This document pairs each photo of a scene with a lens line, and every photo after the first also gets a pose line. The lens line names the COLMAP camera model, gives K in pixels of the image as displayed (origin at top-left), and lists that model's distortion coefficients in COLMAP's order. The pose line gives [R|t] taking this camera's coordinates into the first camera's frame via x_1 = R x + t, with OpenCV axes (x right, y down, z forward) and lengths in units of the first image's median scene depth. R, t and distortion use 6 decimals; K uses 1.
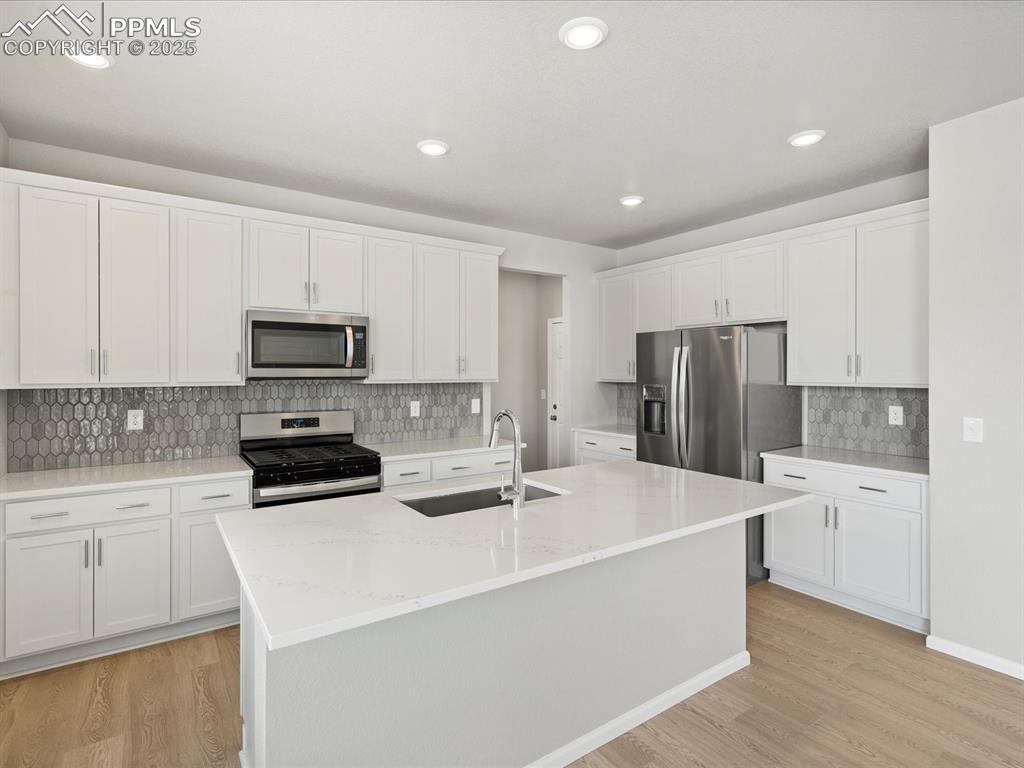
lens RADIAL K [[525.7, 0, 507.6], [0, 525.7, 372.1], [0, 0, 1]] dist [-0.005179, 0.001113]
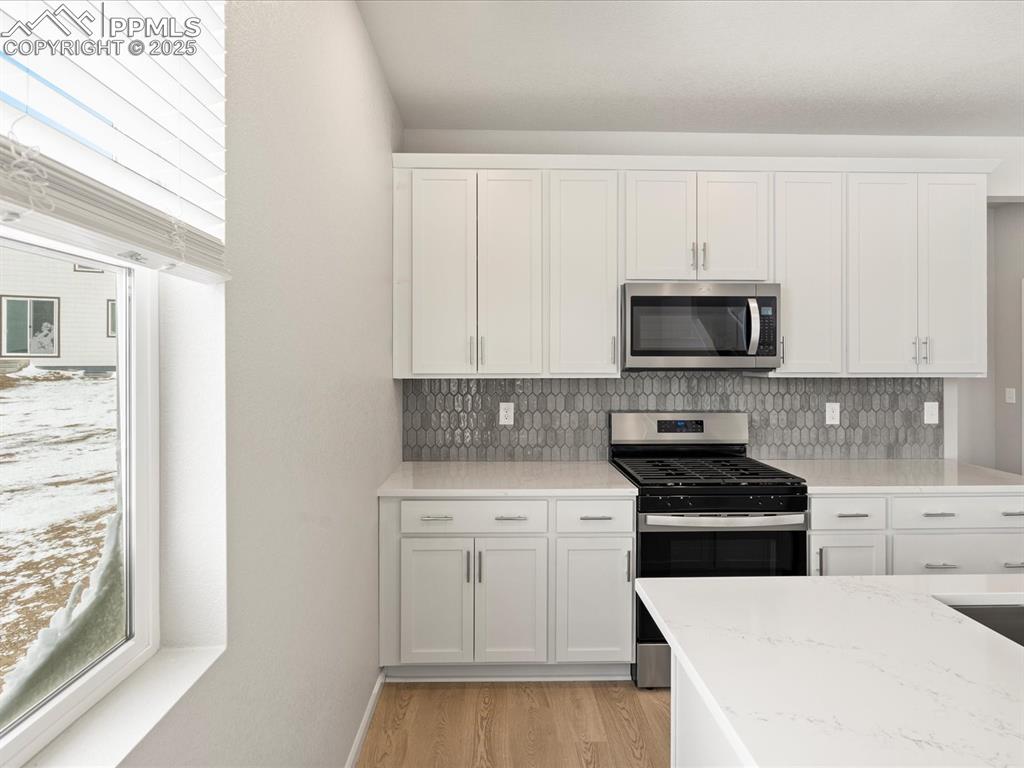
lens RADIAL K [[525.7, 0, 505.0], [0, 525.7, 360.6], [0, 0, 1]] dist [-0.005179, 0.001113]
pose [[0.839152, 0.000378, -0.543896, -0.193415], [0.000207, 0.999999, 0.001014, -0.001936], [0.543896, -0.000963, 0.839152, 0.208045]]
